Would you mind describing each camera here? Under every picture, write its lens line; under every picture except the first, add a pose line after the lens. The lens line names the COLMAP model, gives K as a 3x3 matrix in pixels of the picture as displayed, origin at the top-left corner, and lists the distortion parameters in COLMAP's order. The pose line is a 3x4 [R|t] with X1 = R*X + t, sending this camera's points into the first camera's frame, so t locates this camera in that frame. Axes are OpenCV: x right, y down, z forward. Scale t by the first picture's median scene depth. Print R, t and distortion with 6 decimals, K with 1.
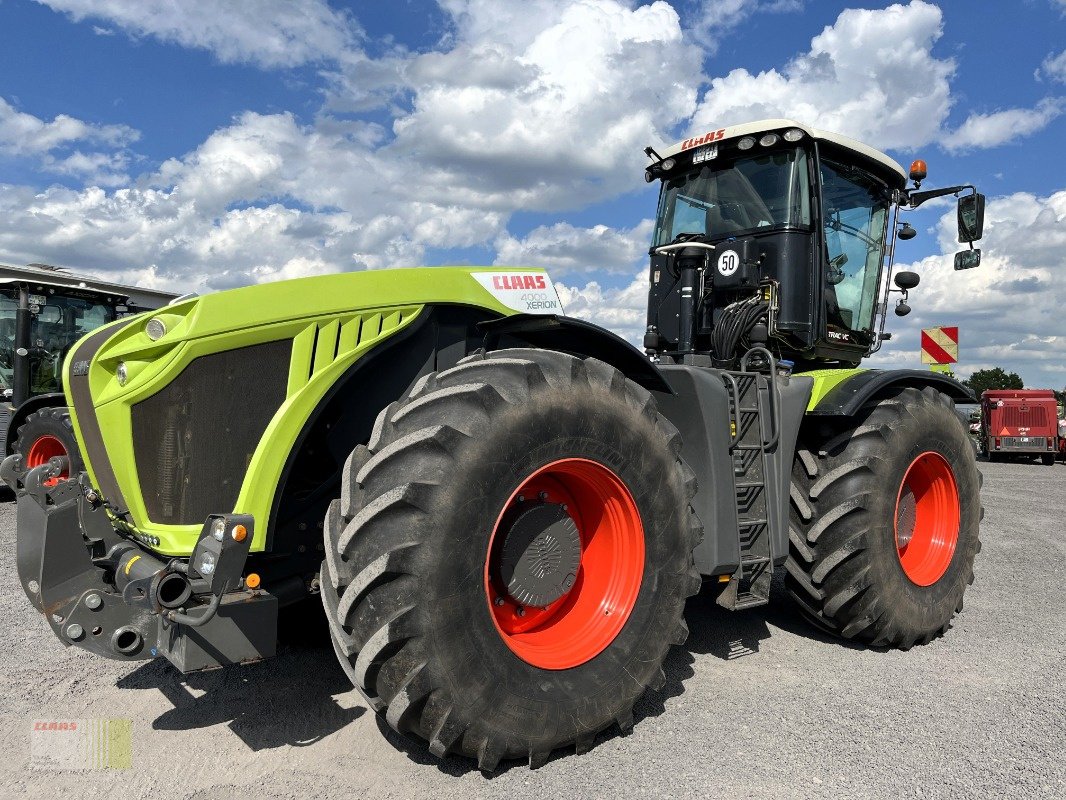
lens RADIAL K [[837.0, 0, 533.1], [0, 837.0, 392.7], [0, 0, 1]] dist [0.042618, -0.065813]
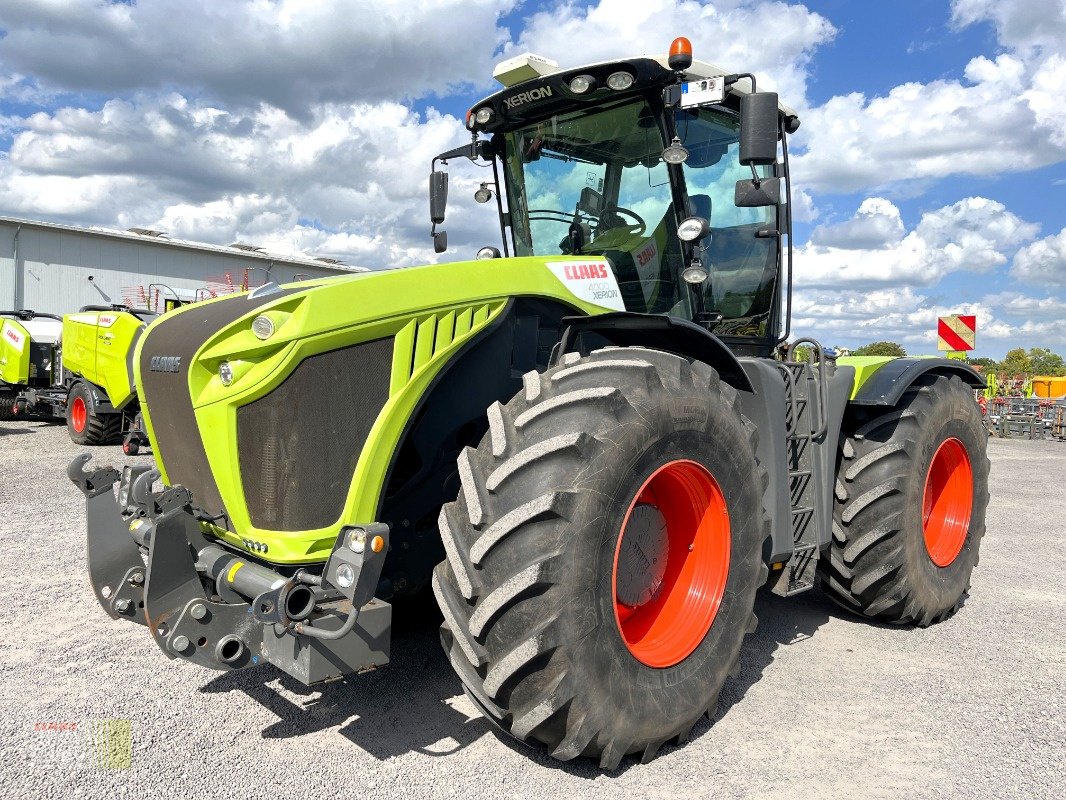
lens RADIAL K [[837.0, 0, 532.2], [0, 837.0, 405.6], [0, 0, 1]] dist [0.042618, -0.065813]
pose [[0.996280, 0.002427, 0.086137, -0.207644], [-0.007466, 0.998276, 0.058226, -0.040761], [-0.085847, -0.058652, 0.994580, 0.026922]]
